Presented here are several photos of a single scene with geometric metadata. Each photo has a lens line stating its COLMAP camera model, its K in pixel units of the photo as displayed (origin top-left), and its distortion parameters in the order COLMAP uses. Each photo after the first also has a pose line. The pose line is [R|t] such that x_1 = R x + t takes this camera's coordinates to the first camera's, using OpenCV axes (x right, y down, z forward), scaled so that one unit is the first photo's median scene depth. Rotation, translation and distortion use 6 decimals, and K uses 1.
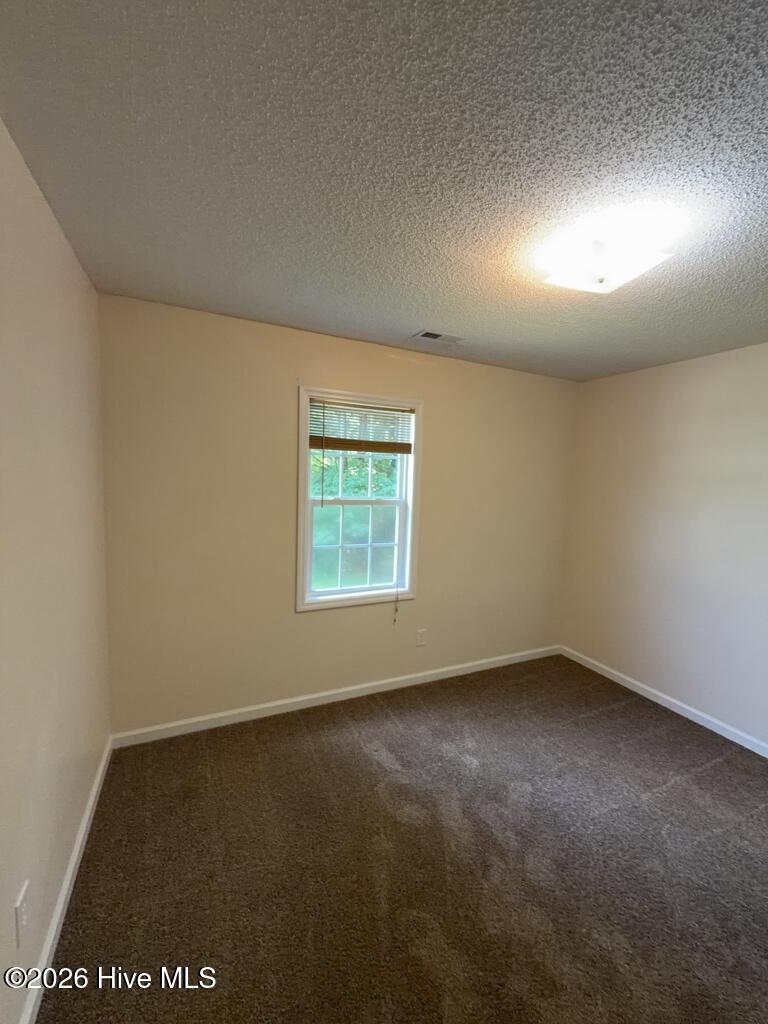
lens RADIAL K [[390.8, 0, 384.0], [0, 390.8, 512.0], [0, 0, 1]] dist [-0.000149, 0.000035]
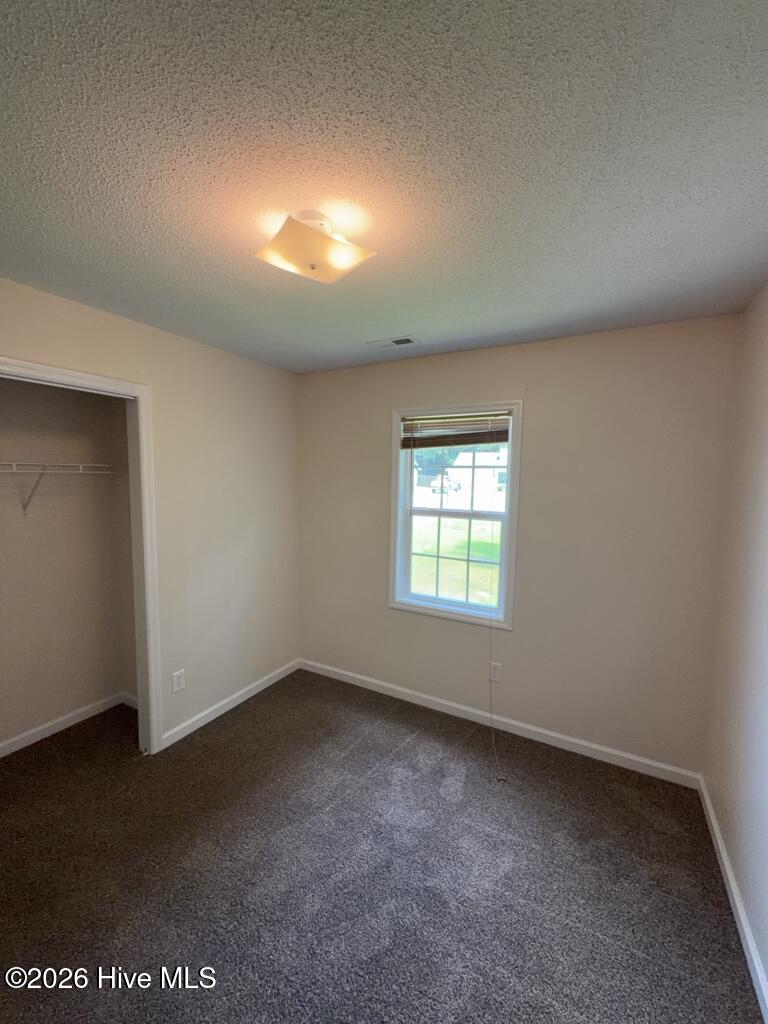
lens RADIAL K [[409.4, 0, 384.0], [0, 409.4, 512.0], [0, 0, 1]] dist [-0.000934, 0.000149]
pose [[0.557773, 0.021094, -0.829725, 0.651806], [-0.043071, 0.999066, -0.003554, 0.010639], [0.828875, 0.037719, 0.558160, 0.330614]]
